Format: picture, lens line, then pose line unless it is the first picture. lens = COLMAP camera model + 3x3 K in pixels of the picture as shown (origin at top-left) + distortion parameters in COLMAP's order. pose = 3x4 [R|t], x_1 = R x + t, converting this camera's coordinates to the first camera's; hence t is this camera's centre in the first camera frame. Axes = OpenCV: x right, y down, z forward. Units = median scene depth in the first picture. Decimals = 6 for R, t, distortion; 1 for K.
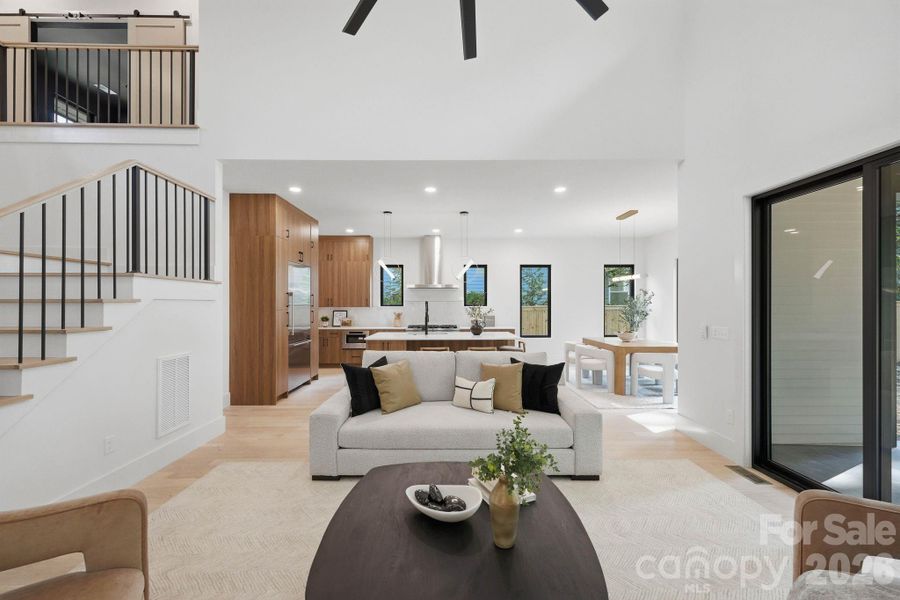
lens RADIAL K [[365.6, 0, 446.2], [0, 365.6, 301.6], [0, 0, 1]] dist [-0.001291, 0.000016]
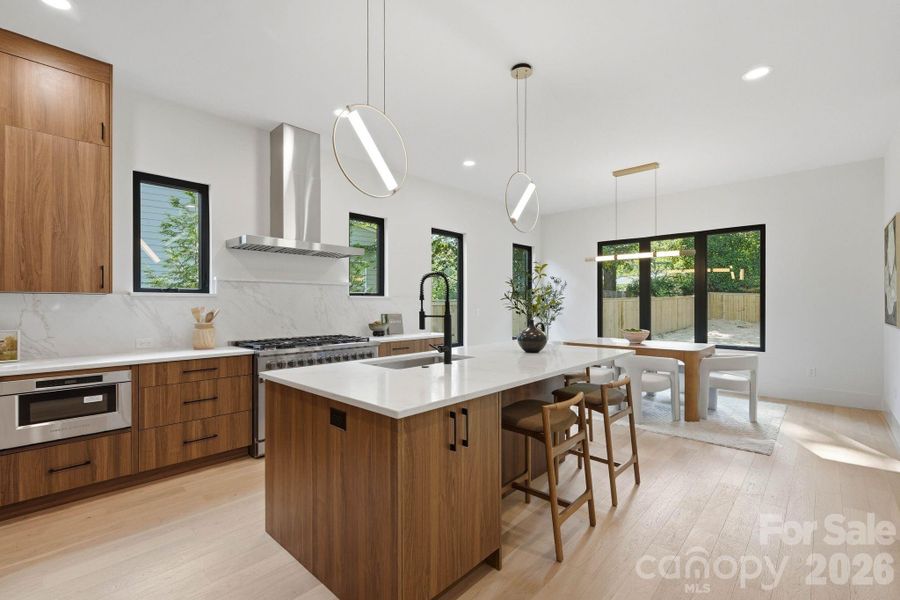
lens RADIAL K [[401.6, 0, 446.9], [0, 401.6, 303.6], [0, 0, 1]] dist [0.001595, 0.001047]
pose [[0.690108, 0.000558, 0.723706, -0.263250], [-0.002724, 0.999995, 0.001827, 0.022779], [-0.723701, -0.003232, 0.690106, 0.557172]]
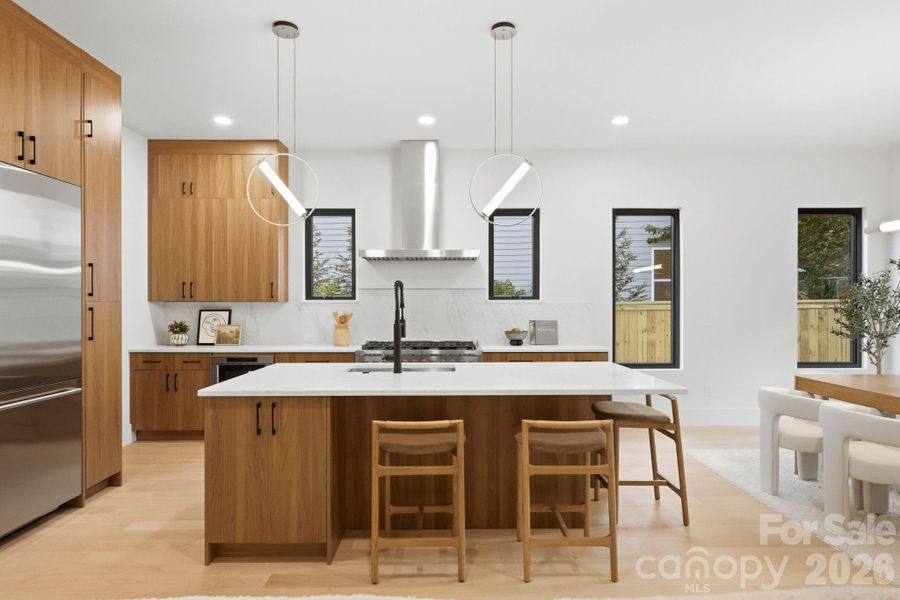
lens RADIAL K [[511.2, 0, 447.8], [0, 511.2, 303.0], [0, 0, 1]] dist [-0.000244, 0.000388]
pose [[0.999997, -0.000349, 0.002220, -0.004221], [0.000343, 0.999995, 0.002985, 0.015368], [-0.002221, -0.002985, 0.999993, 0.382249]]
